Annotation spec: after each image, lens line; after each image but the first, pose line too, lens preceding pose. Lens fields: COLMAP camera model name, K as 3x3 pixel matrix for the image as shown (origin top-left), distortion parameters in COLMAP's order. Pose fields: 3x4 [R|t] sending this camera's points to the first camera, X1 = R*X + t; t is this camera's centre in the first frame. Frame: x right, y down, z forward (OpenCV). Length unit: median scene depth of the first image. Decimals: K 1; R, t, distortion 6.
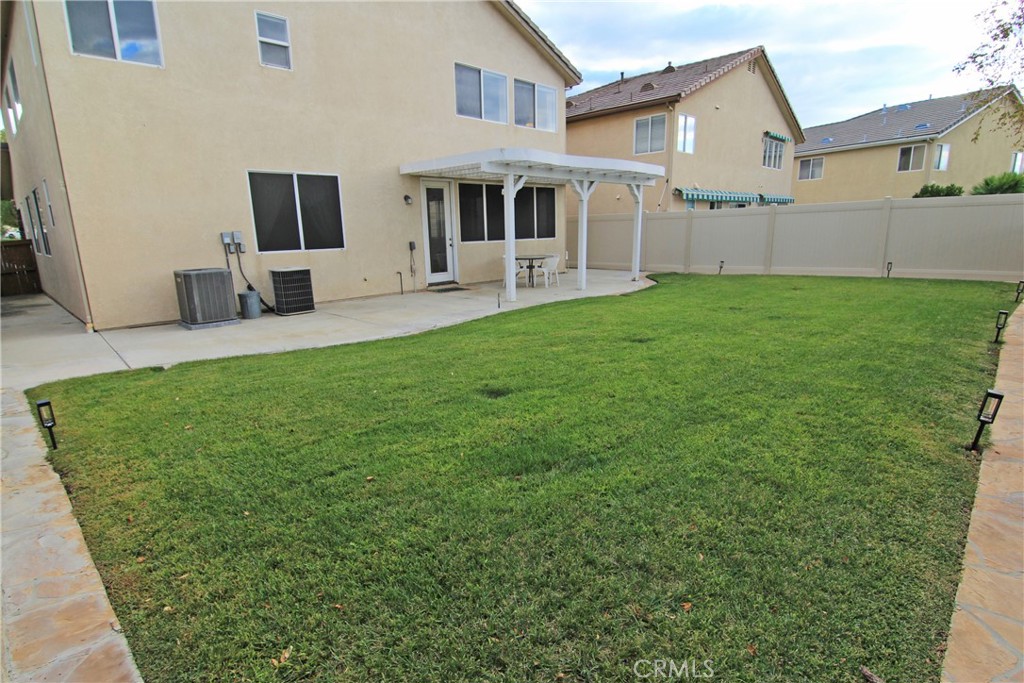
lens RADIAL K [[519.1, 0, 508.5], [0, 519.1, 349.2], [0, 0, 1]] dist [-0.003034, -0.013634]
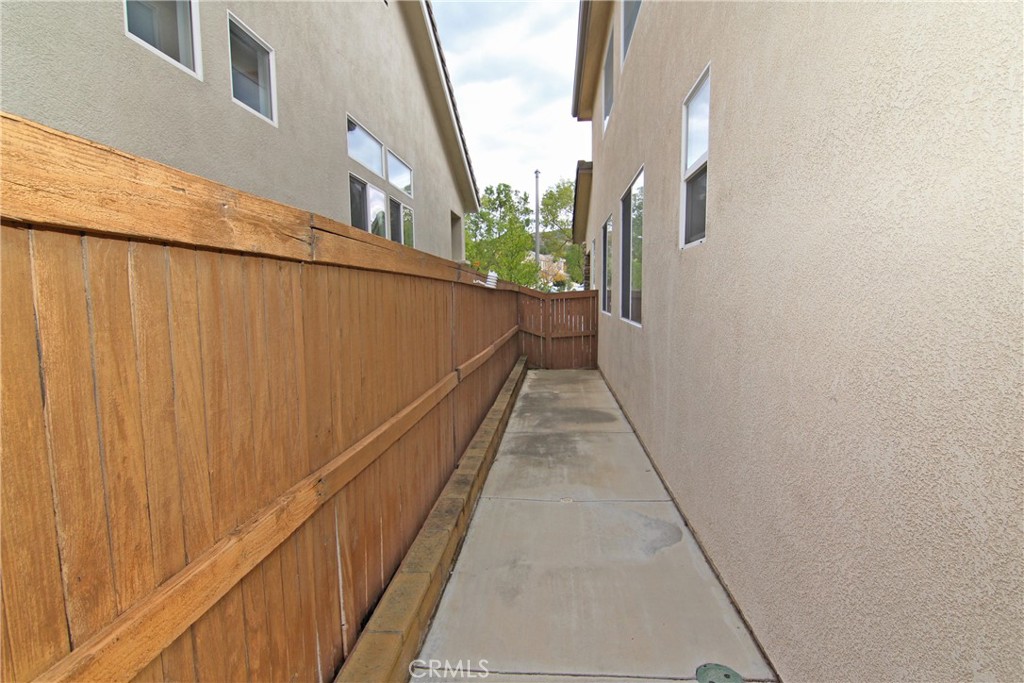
lens RADIAL K [[519.1, 0, 508.5], [0, 519.1, 349.2], [0, 0, 1]] dist [-0.003034, -0.013634]
pose [[0.633407, 0.099834, -0.767351, -0.480284], [-0.182818, 0.982877, -0.023032, -0.101938], [0.751913, 0.154875, 0.640813, 0.489979]]
